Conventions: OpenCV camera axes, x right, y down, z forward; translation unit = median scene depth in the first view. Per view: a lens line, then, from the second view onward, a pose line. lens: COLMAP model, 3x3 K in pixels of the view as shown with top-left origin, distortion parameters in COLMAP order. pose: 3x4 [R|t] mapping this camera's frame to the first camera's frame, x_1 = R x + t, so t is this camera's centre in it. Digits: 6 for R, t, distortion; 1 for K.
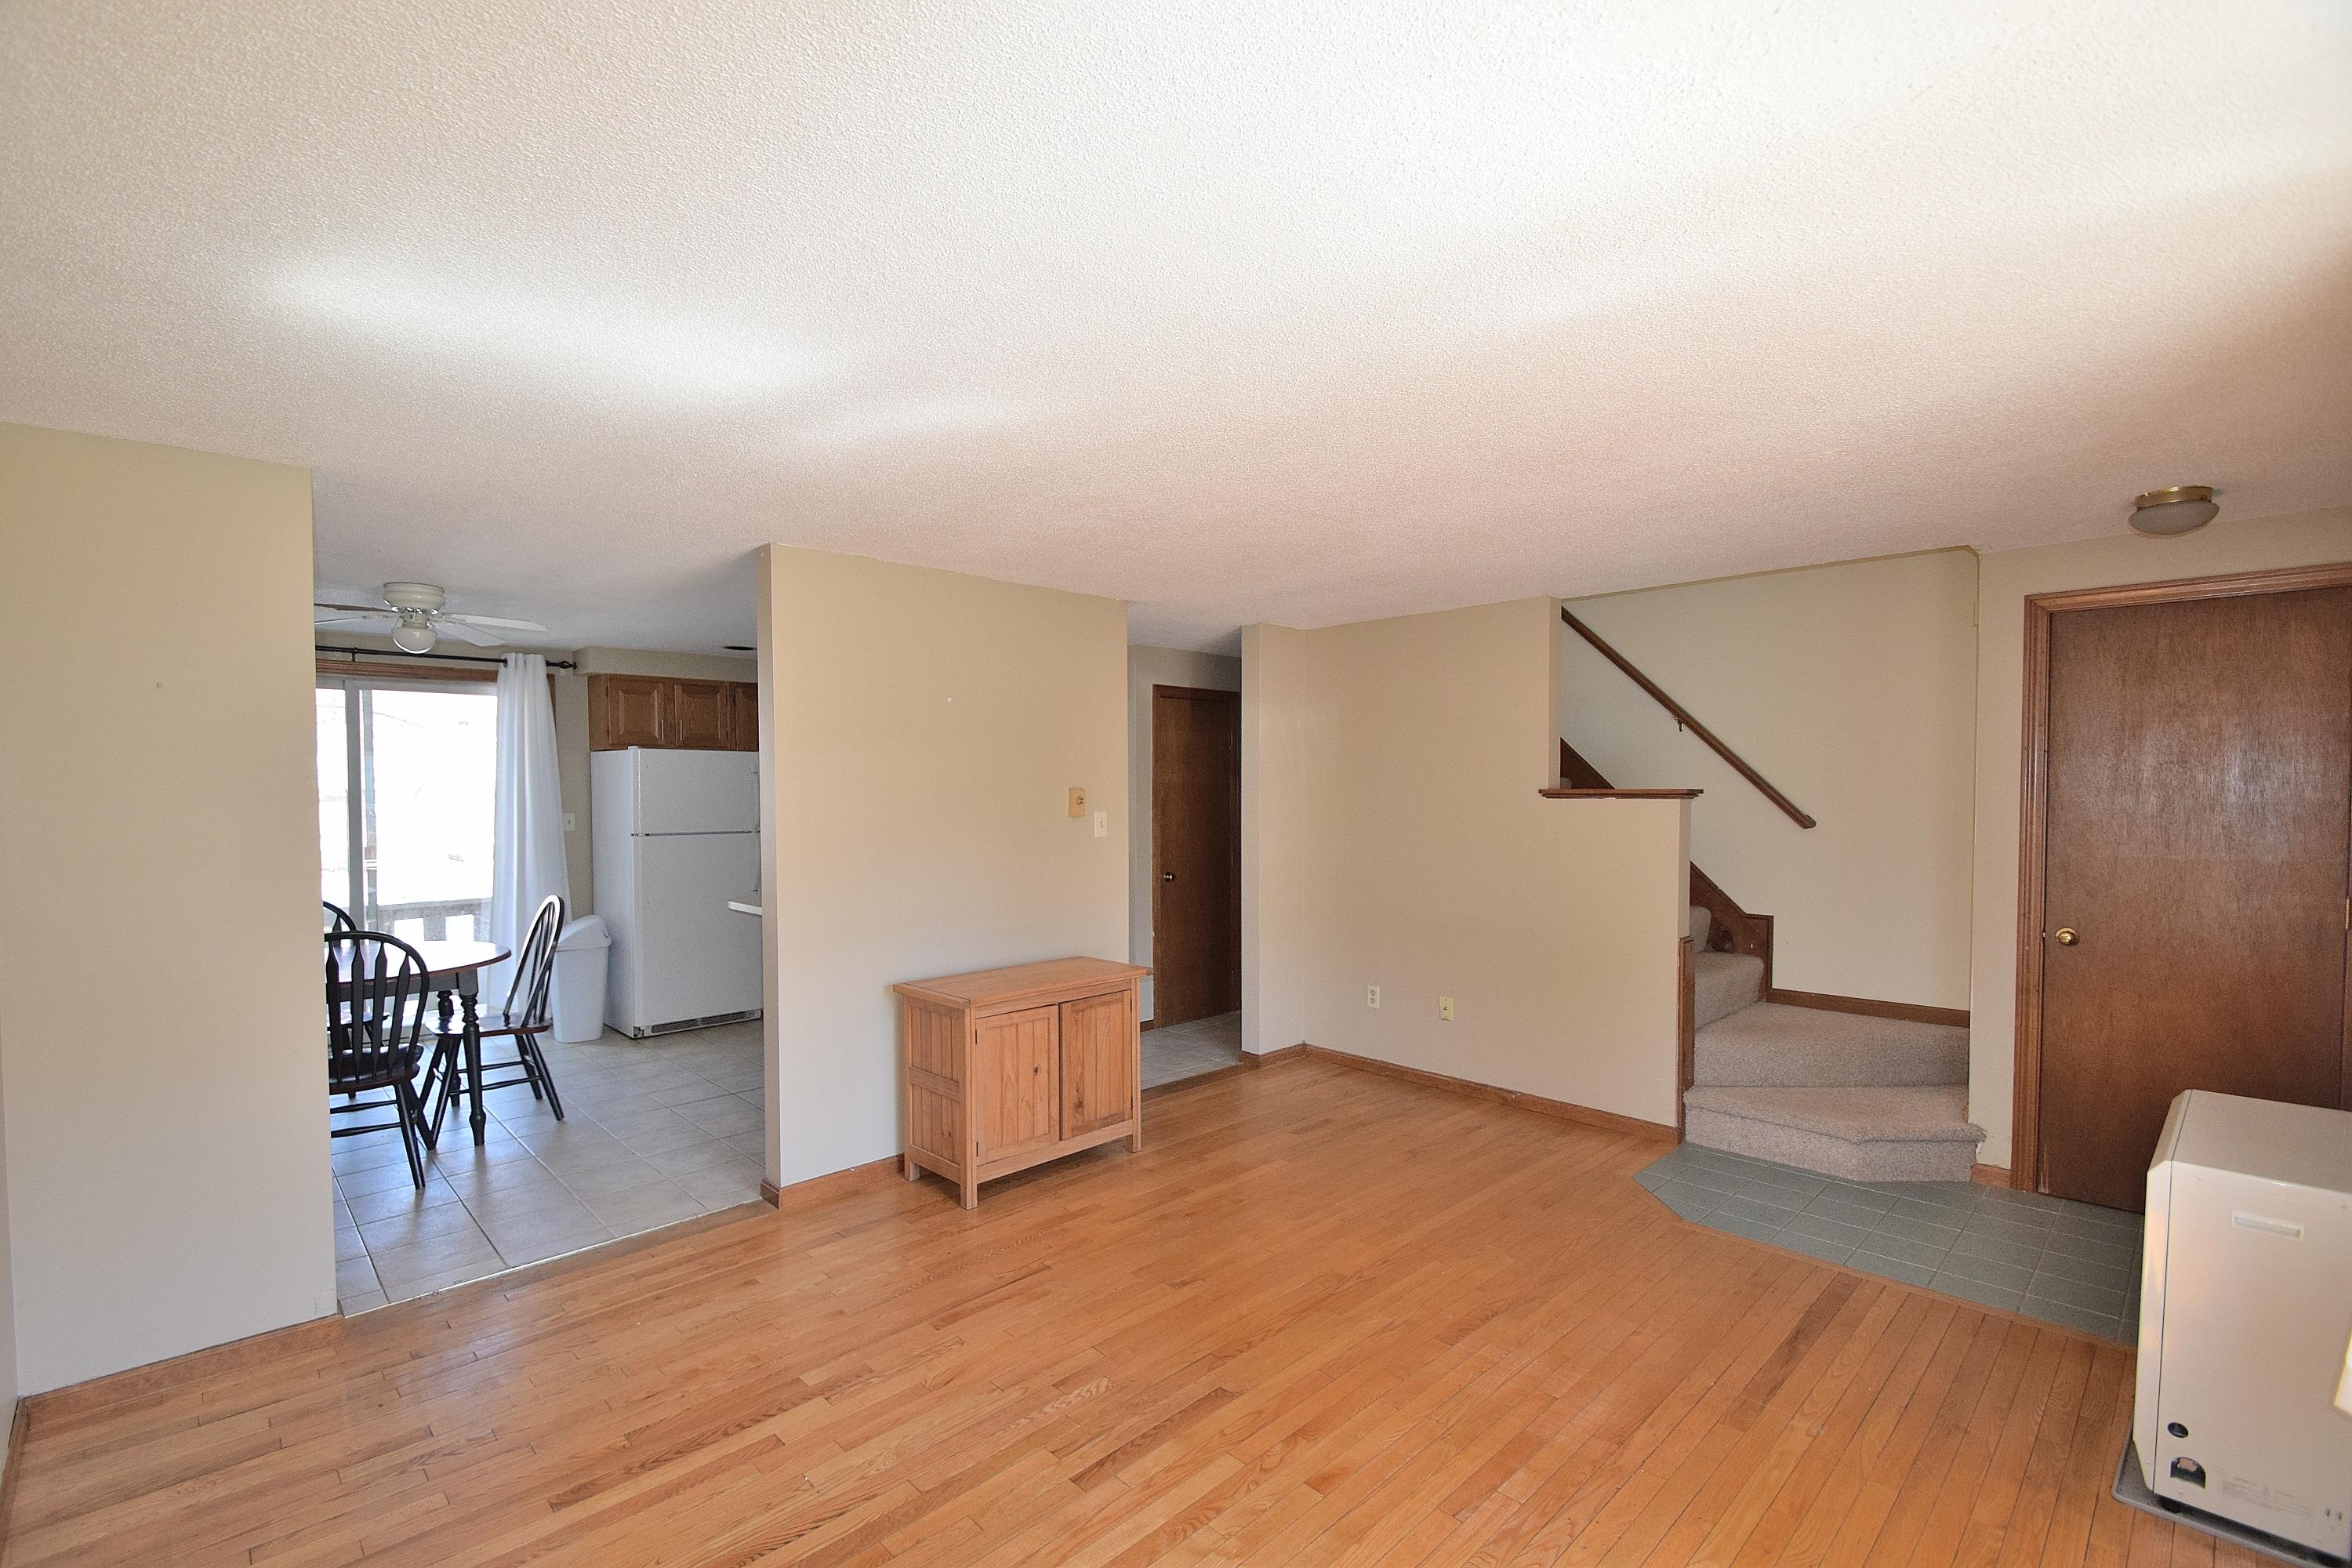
lens RADIAL K [[1029.3, 0, 1138.8], [0, 1029.3, 818.9], [0, 0, 1]] dist [0.014620, -0.016312]
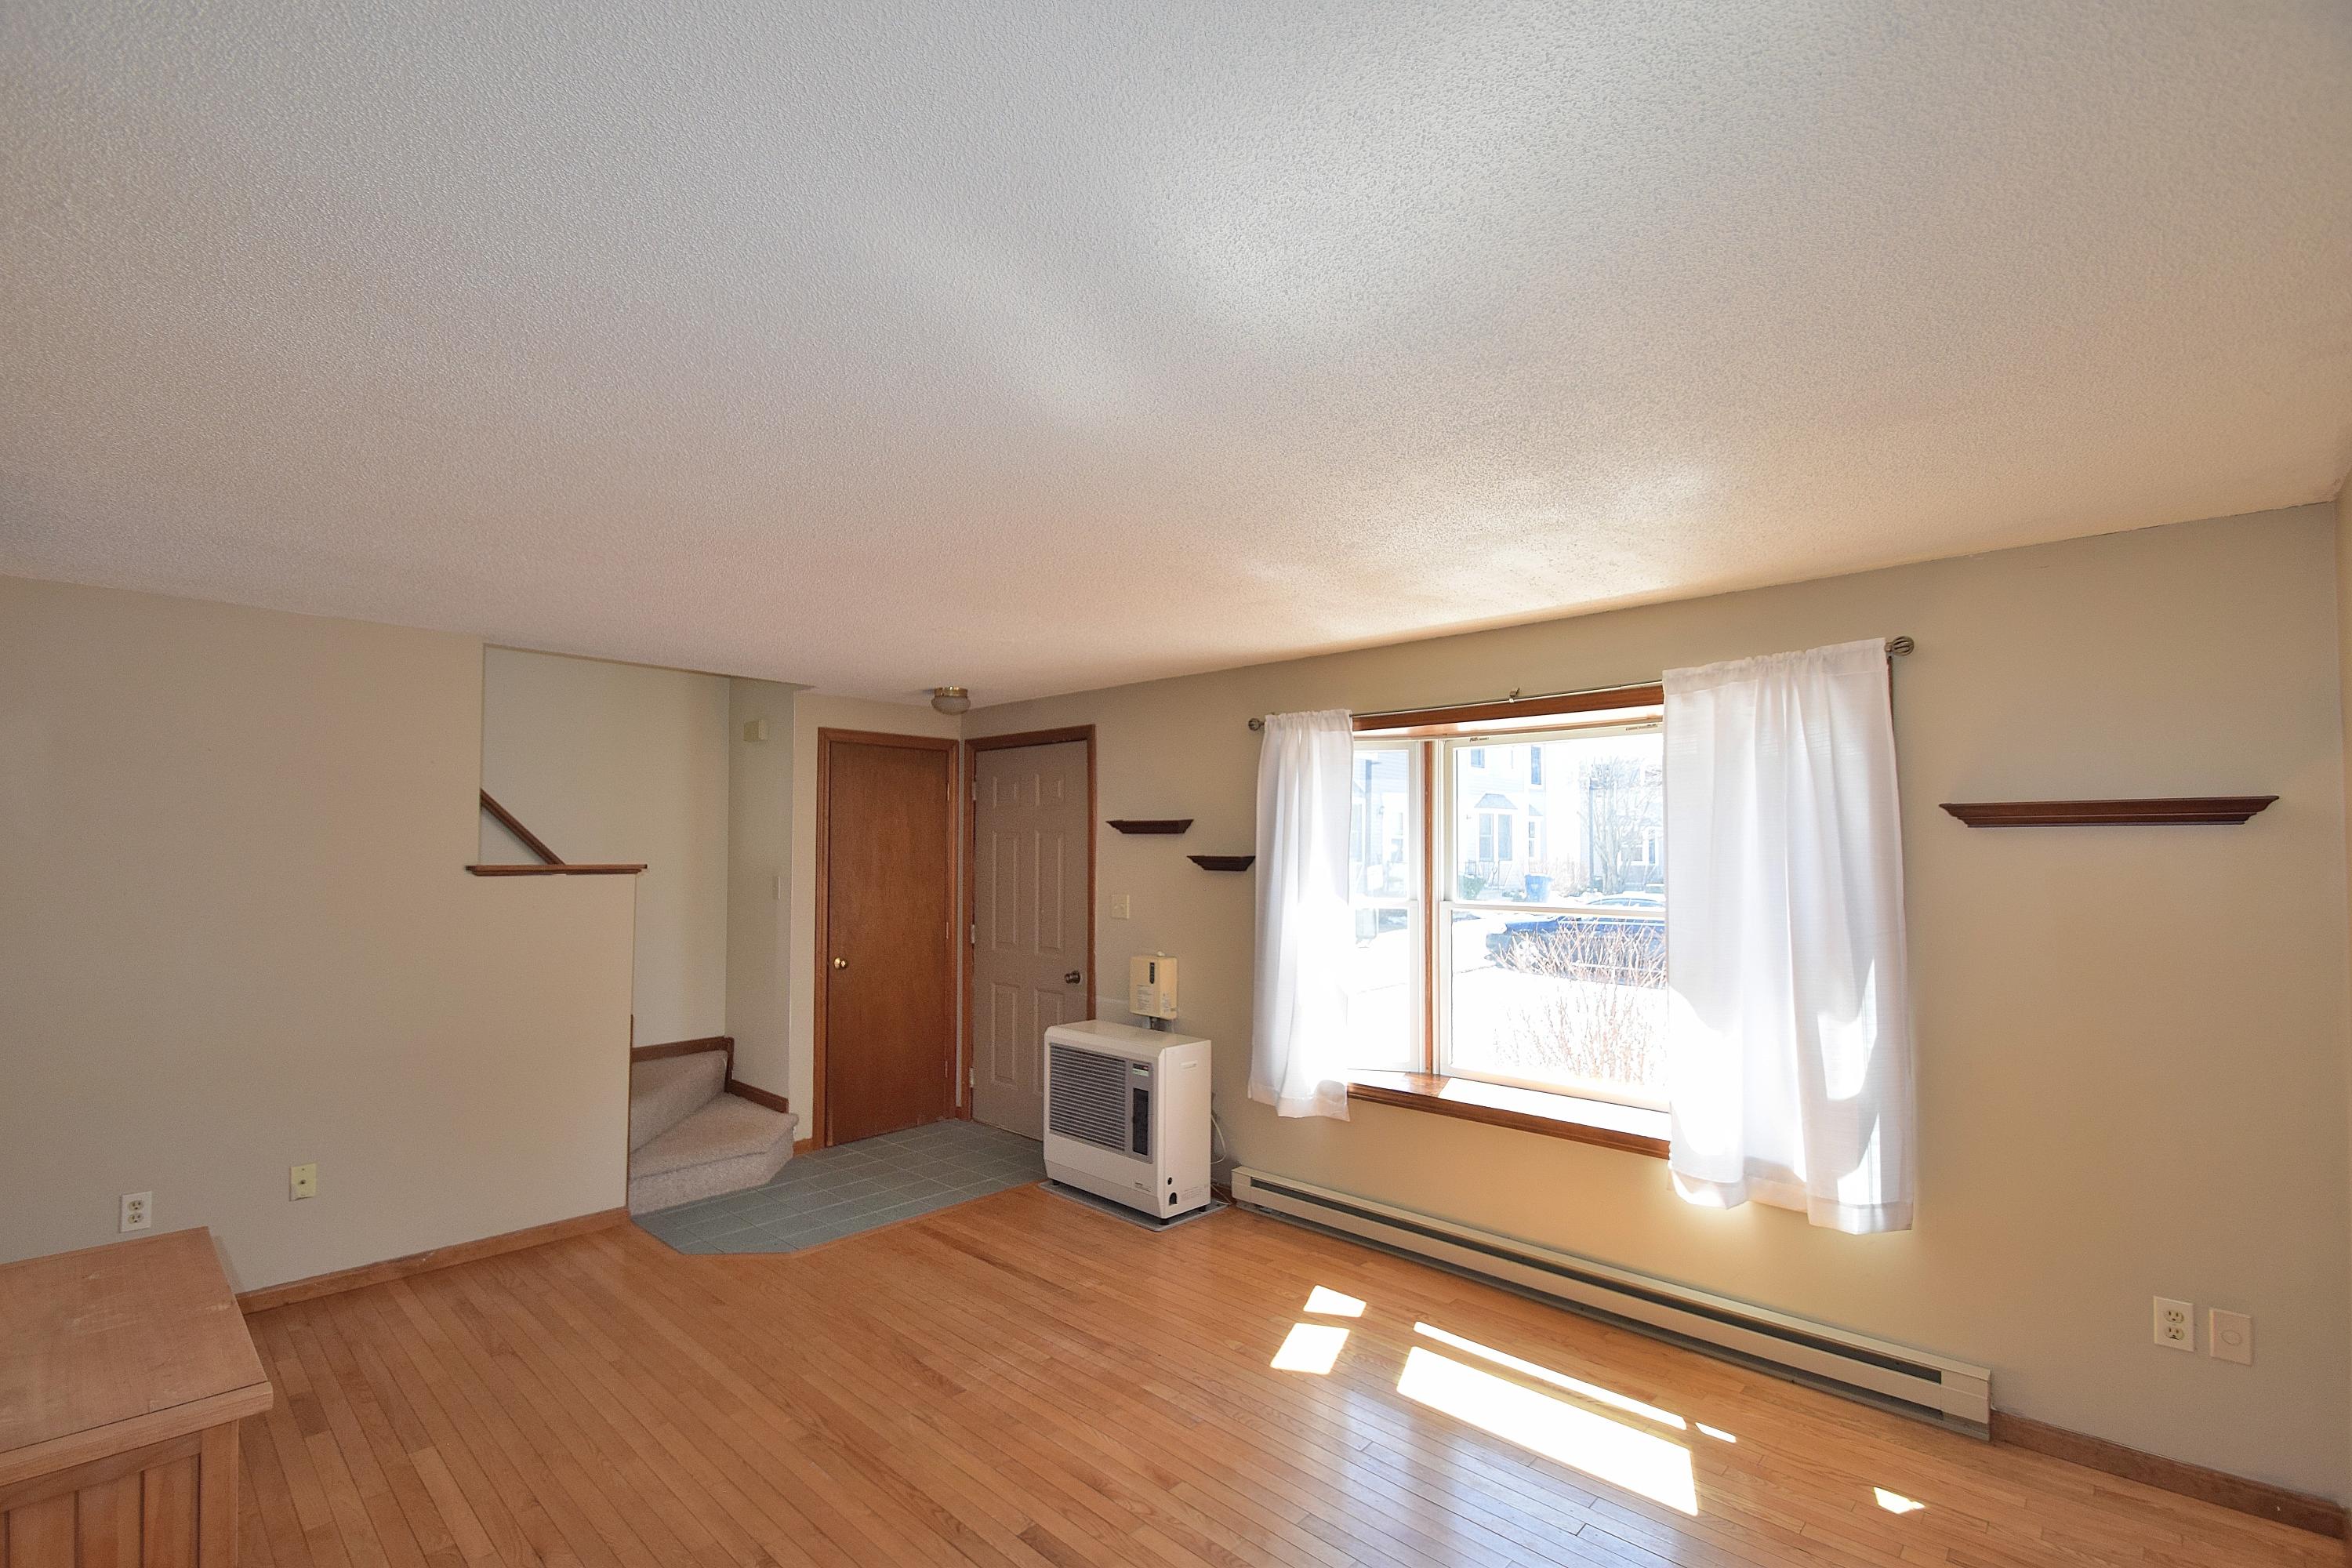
lens RADIAL K [[1029.3, 0, 1138.8], [0, 1029.3, 818.9], [0, 0, 1]] dist [0.014620, -0.016312]
pose [[-0.047611, 0.033552, 0.998302, -0.499208], [0.027678, 0.999096, -0.032258, -0.025886], [-0.998482, 0.026096, -0.048497, 0.541864]]
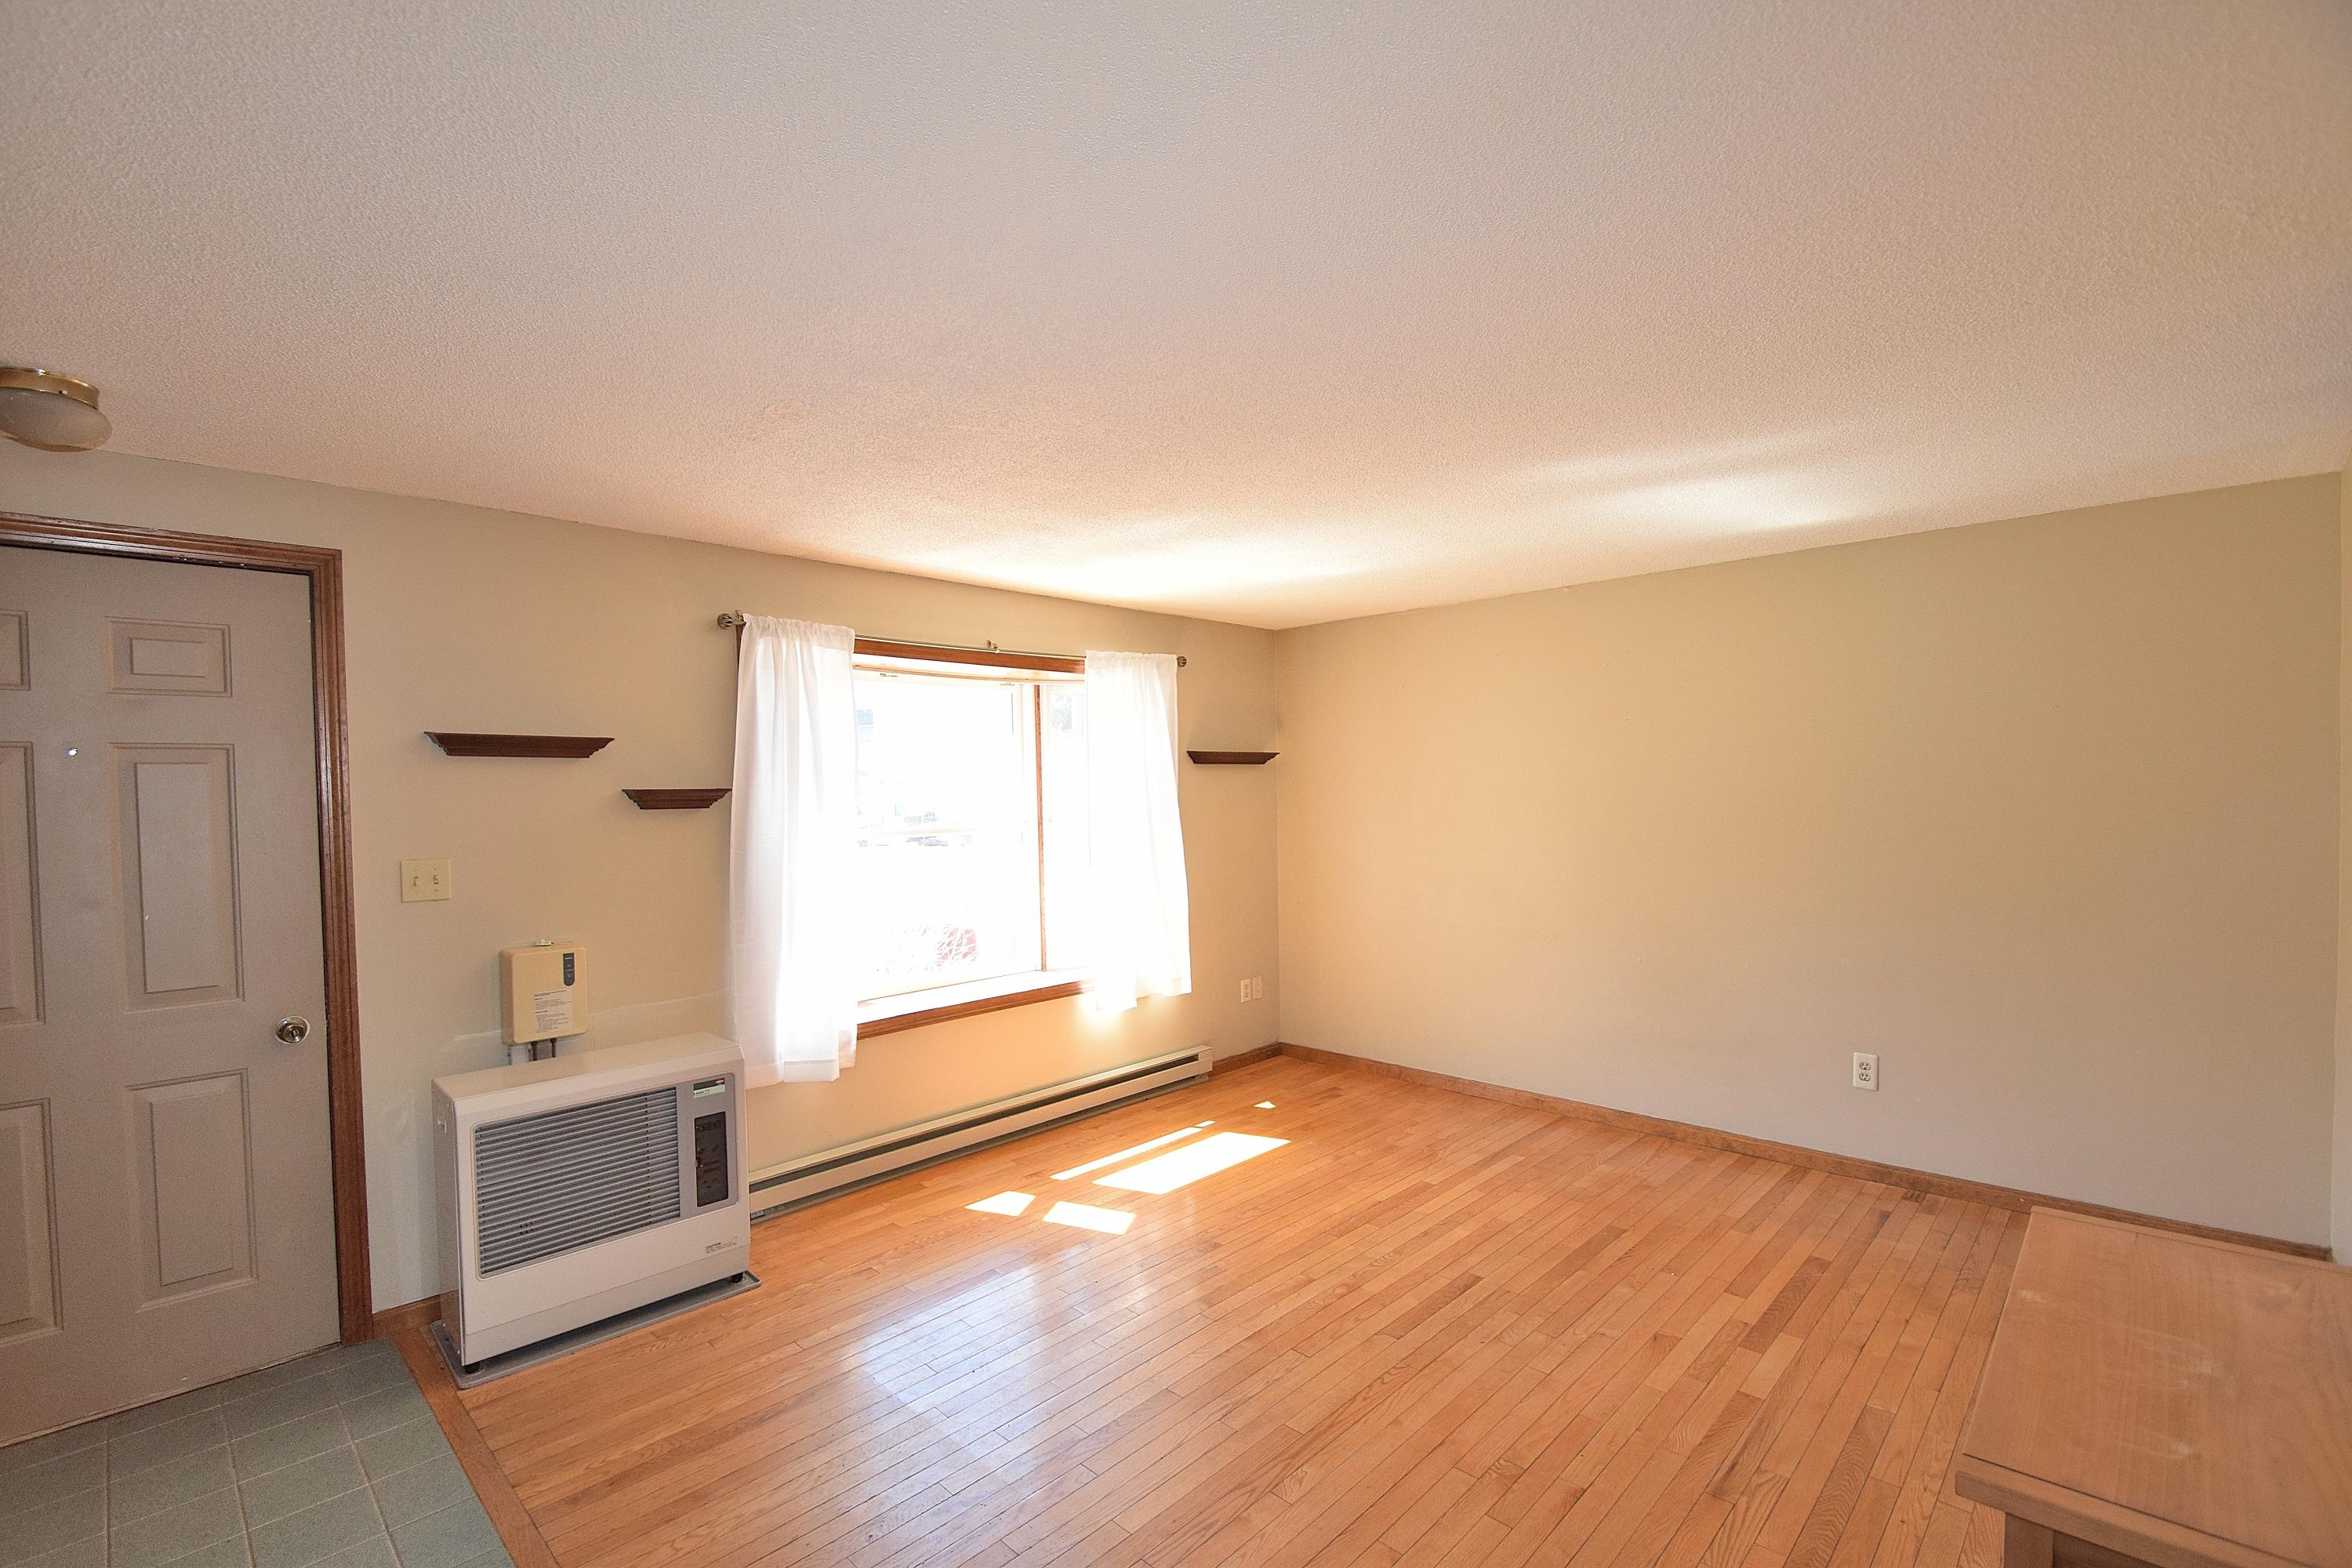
lens RADIAL K [[1029.3, 0, 1138.8], [0, 1029.3, 818.9], [0, 0, 1]] dist [0.014620, -0.016312]
pose [[-0.999340, 0.022635, -0.028407, 0.216619], [0.020910, 0.998003, 0.059605, -0.036348], [0.029700, 0.058971, -0.997818, 1.197705]]
